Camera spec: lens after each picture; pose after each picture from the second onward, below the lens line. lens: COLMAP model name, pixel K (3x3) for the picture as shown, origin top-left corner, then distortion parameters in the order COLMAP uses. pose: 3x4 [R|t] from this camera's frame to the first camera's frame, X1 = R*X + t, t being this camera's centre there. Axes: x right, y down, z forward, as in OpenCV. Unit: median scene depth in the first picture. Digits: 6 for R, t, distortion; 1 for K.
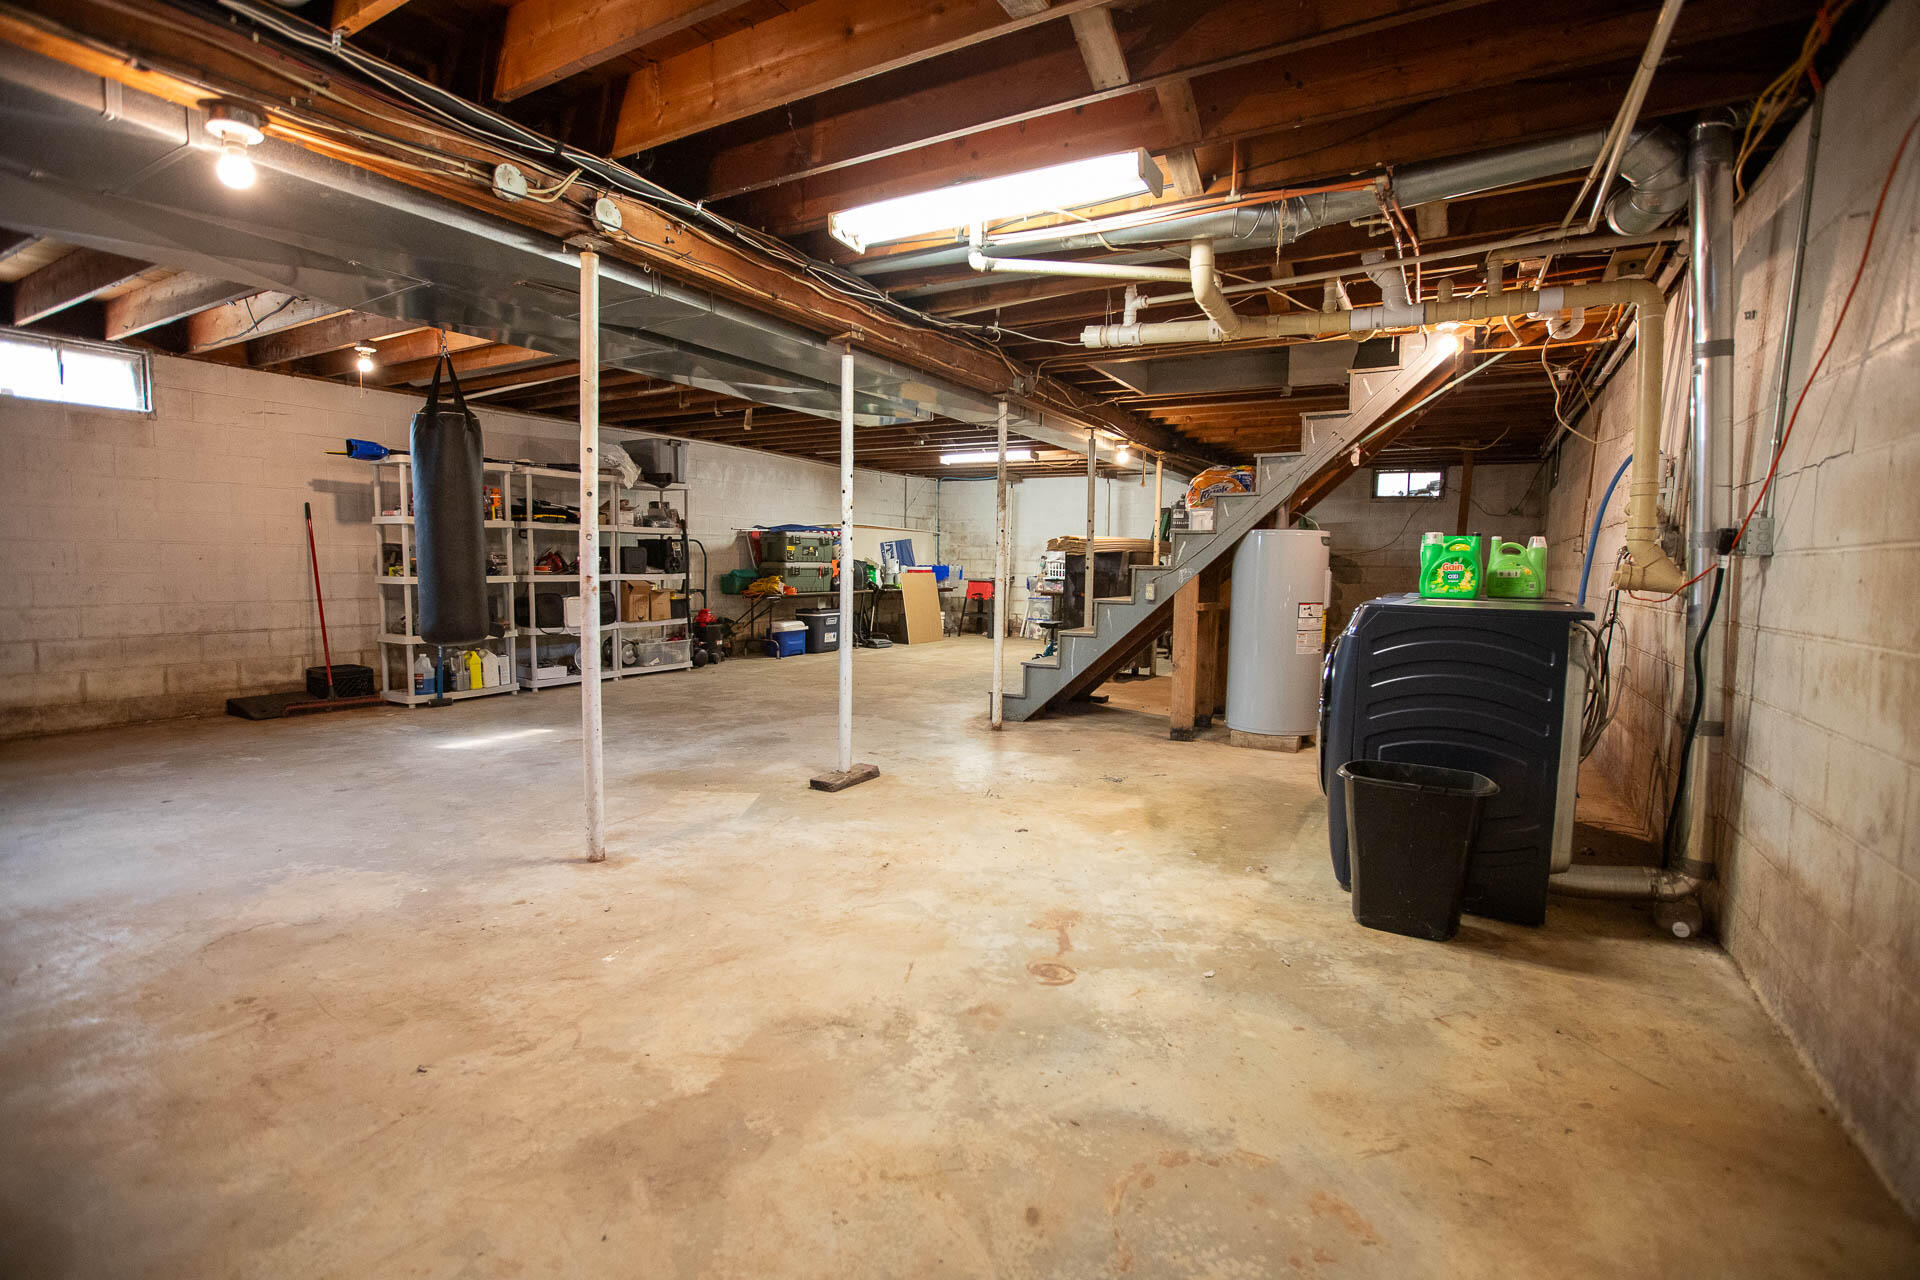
lens RADIAL K [[863.1, 0, 961.7], [0, 863.1, 635.1], [0, 0, 1]] dist [0.010280, -0.005792]
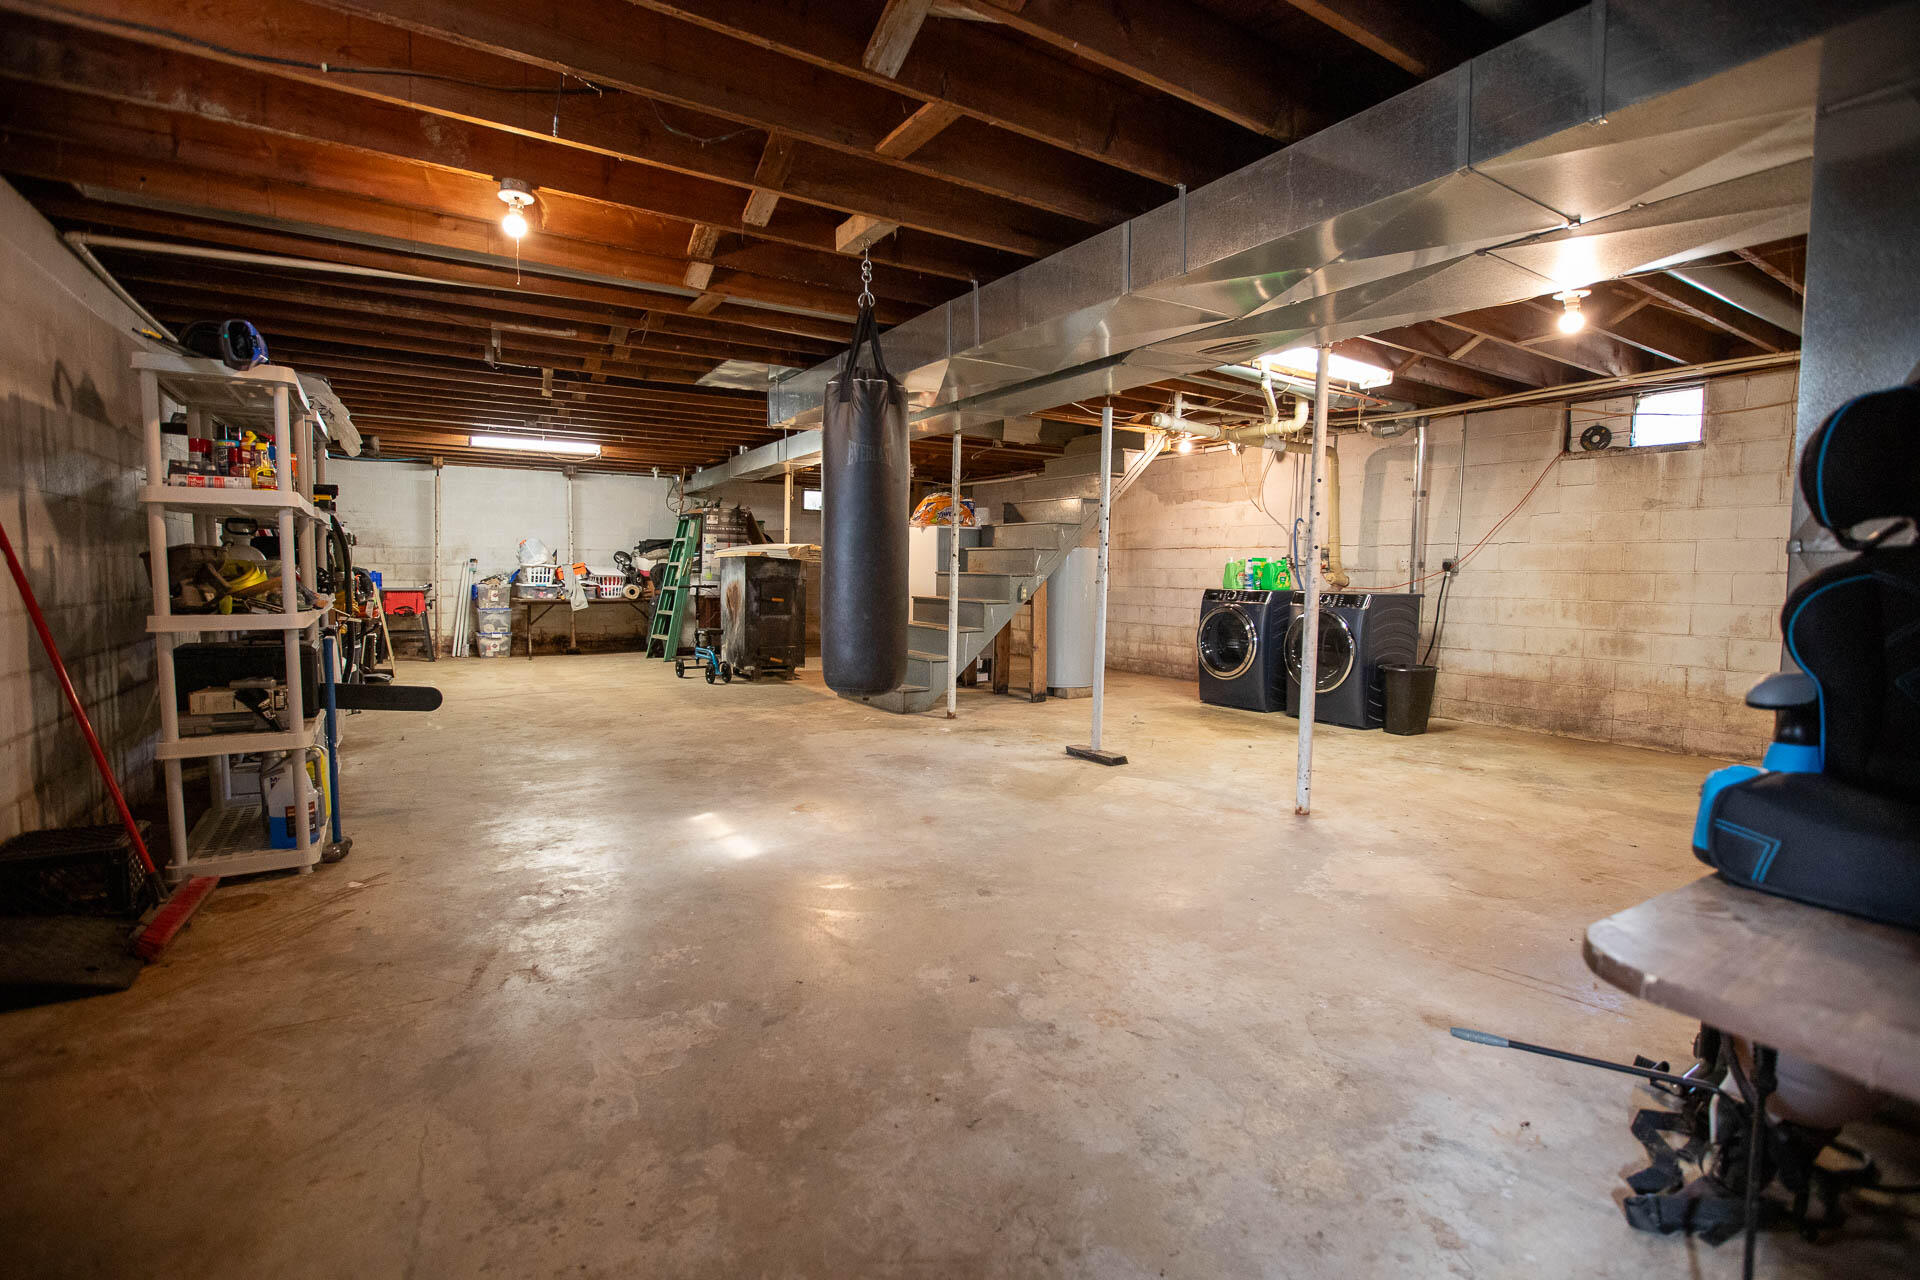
lens RADIAL K [[863.1, 0, 961.9], [0, 863.1, 632.0], [0, 0, 1]] dist [0.010280, -0.005792]
pose [[0.445036, -0.084562, 0.891511, -1.988246], [0.080767, 0.995265, 0.054085, -0.133319], [-0.891863, 0.047935, 0.449758, 0.966302]]
